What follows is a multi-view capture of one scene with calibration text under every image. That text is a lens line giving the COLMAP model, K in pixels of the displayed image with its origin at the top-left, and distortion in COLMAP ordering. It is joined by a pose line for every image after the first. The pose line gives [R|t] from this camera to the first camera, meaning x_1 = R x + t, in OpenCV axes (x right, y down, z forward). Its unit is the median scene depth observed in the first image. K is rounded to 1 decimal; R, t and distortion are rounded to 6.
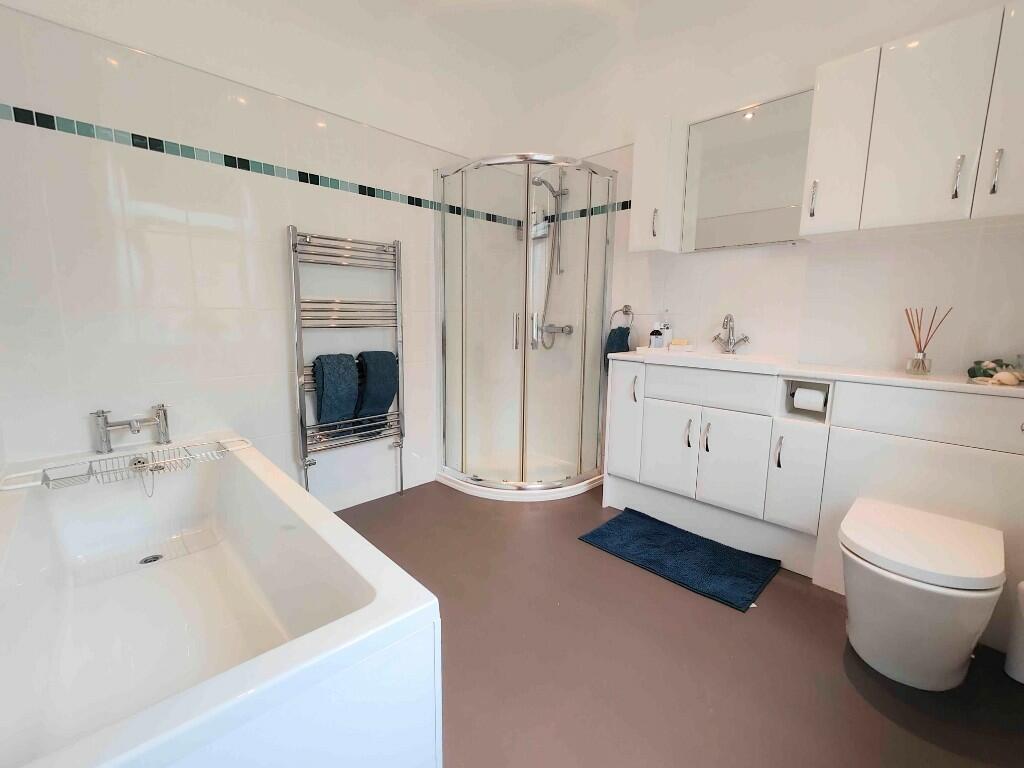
lens RADIAL K [[451.0, 0, 512.3], [0, 451.0, 378.9], [0, 0, 1]] dist [0.008368, 0.000058]
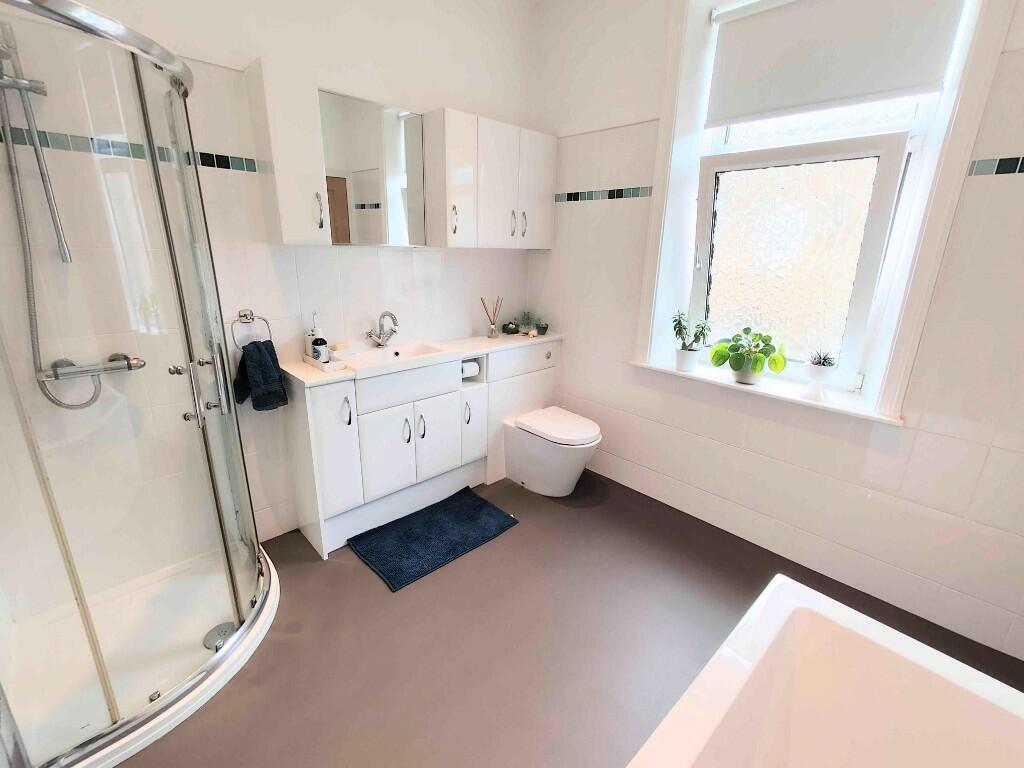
lens RADIAL K [[451.0, 0, 512.3], [0, 451.0, 378.9], [0, 0, 1]] dist [0.008368, 0.000058]
pose [[0.018373, -0.305033, 0.952165, -0.634788], [0.117318, 0.946404, 0.300924, -0.314297], [-0.992924, 0.106177, 0.053174, 0.766866]]
